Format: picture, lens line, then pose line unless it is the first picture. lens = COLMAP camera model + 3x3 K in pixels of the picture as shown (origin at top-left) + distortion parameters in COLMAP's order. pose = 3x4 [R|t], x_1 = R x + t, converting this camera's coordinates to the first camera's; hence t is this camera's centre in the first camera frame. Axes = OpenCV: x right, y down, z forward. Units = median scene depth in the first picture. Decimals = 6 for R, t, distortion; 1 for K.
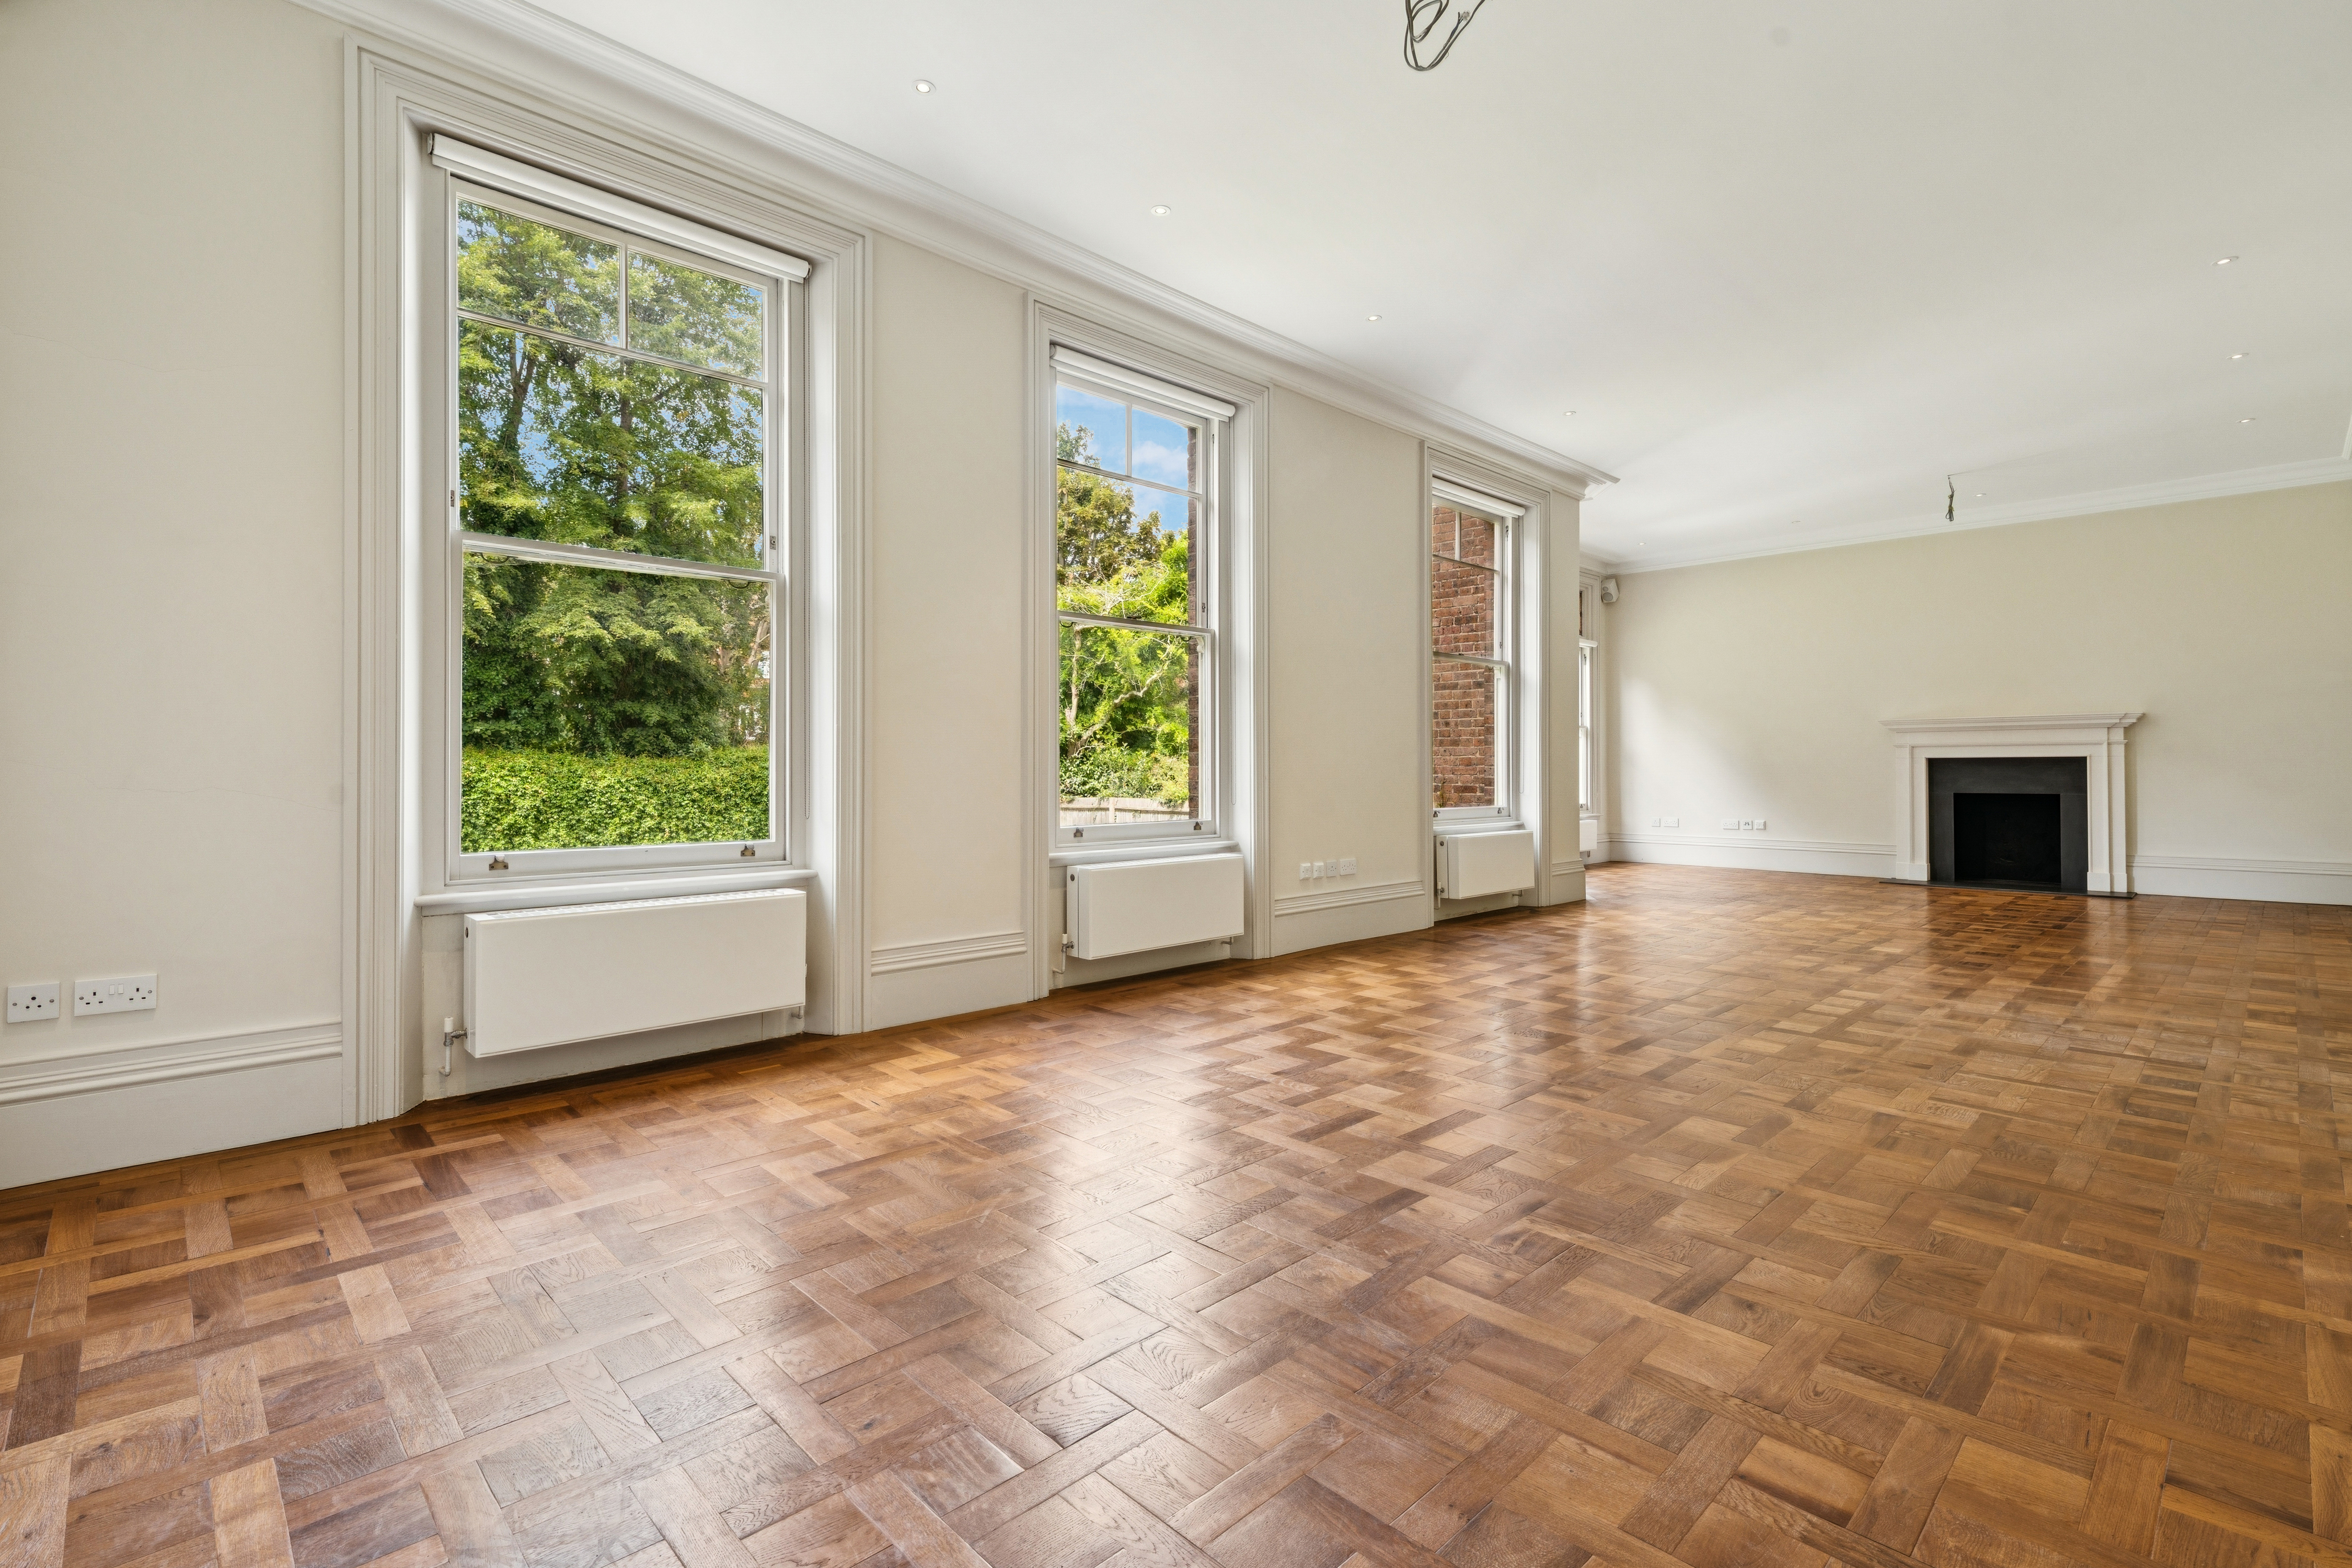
lens RADIAL K [[1065.4, 0, 1171.6], [0, 1065.4, 768.6], [0, 0, 1]] dist [-0.001877, -0.000287]
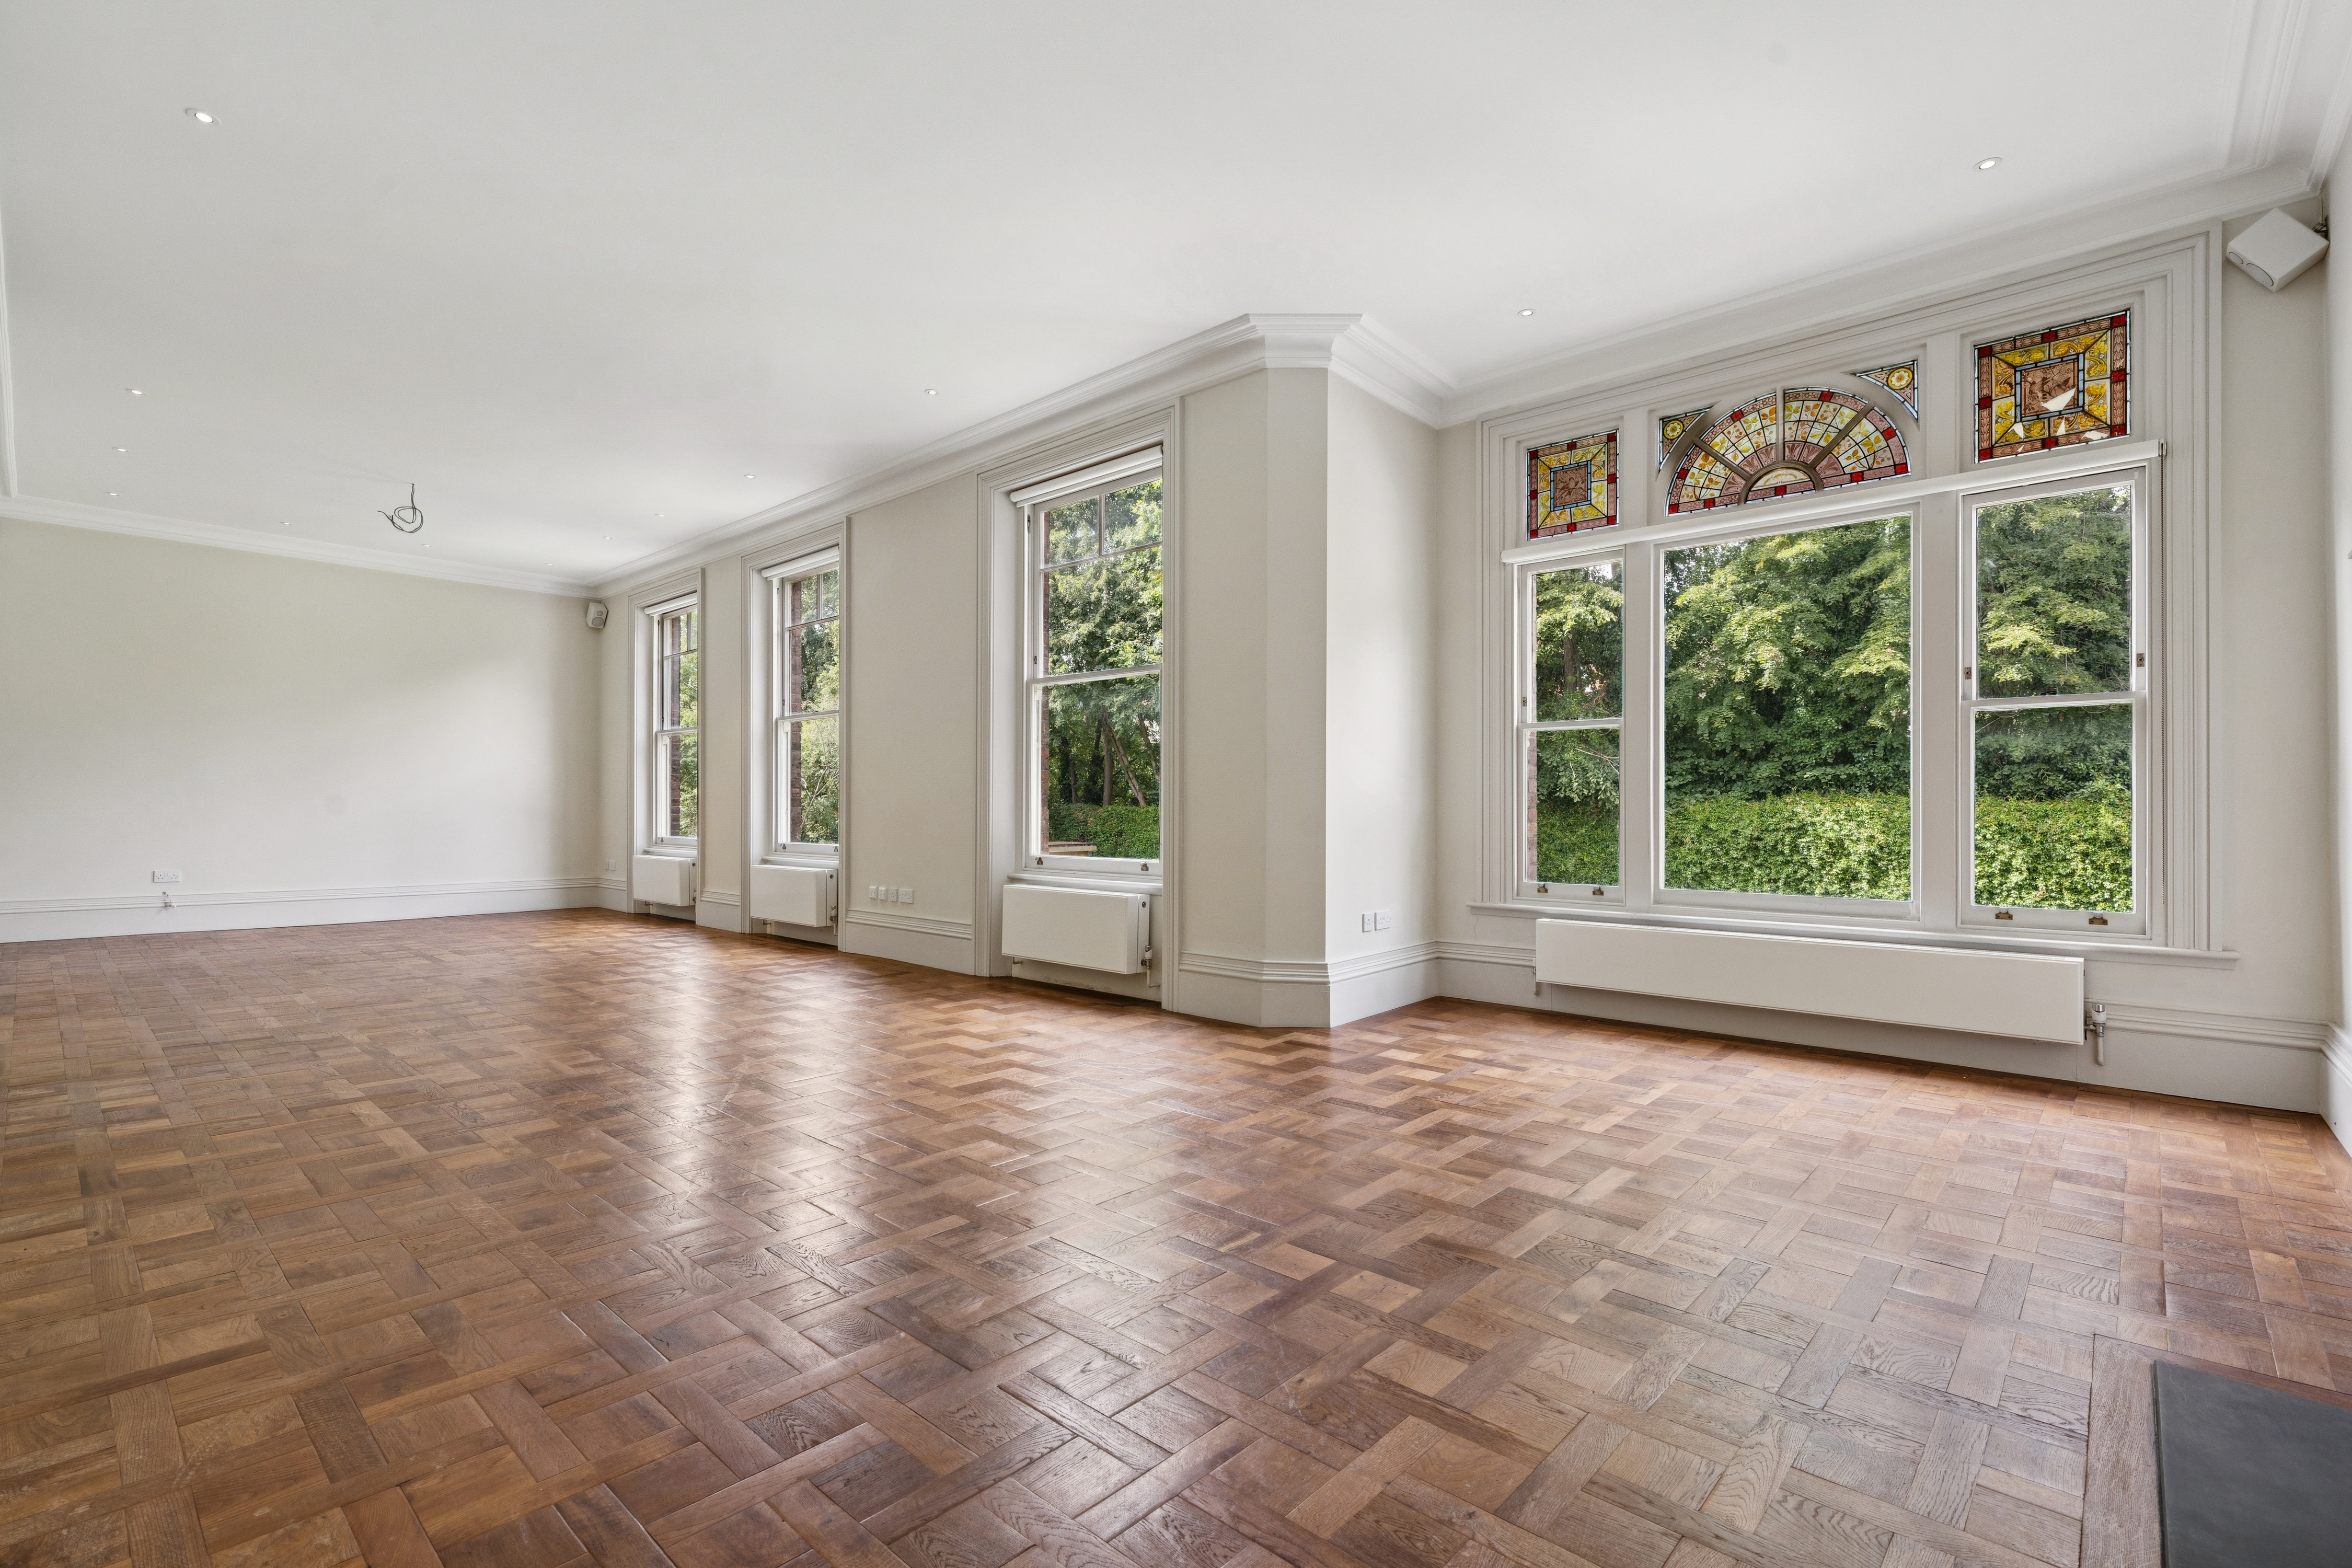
lens RADIAL K [[1065.4, 0, 1170.4], [0, 1065.4, 802.7], [0, 0, 1]] dist [-0.001877, -0.000287]
pose [[0.056655, -0.007375, -0.998367, 0.339250], [-0.003226, 0.999966, -0.007570, 0.000081], [0.998389, 0.003650, 0.056629, 0.311270]]
